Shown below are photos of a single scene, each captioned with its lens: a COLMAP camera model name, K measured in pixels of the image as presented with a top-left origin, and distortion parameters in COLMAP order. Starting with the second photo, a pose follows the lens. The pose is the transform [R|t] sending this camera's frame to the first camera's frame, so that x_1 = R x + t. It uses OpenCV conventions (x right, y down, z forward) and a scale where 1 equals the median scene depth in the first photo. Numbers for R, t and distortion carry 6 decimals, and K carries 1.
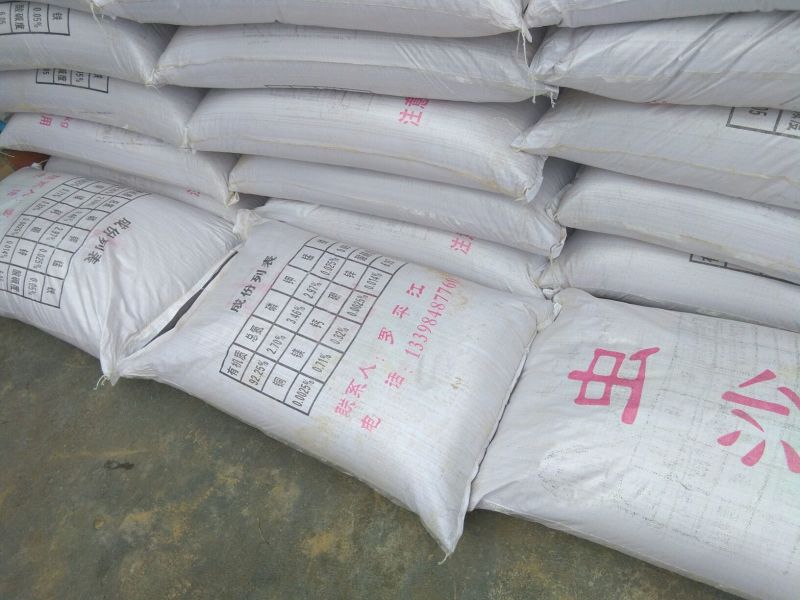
lens RADIAL K [[650.6, 0, 400.0], [0, 650.6, 300.0], [0, 0, 1]] dist [0.082354, -0.081172]
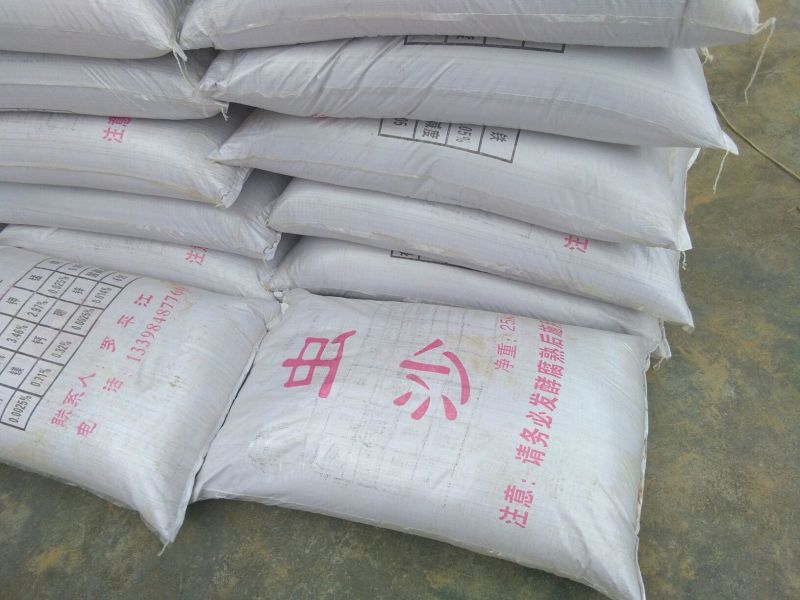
lens RADIAL K [[654.1, 0, 400.0], [0, 654.1, 300.0], [0, 0, 1]] dist [0.082663, -0.087721]
pose [[0.978499, -0.071976, 0.193283, 0.250345], [0.084598, 0.994734, -0.057854, 0.090825], [-0.188101, 0.072961, 0.979436, -0.123289]]
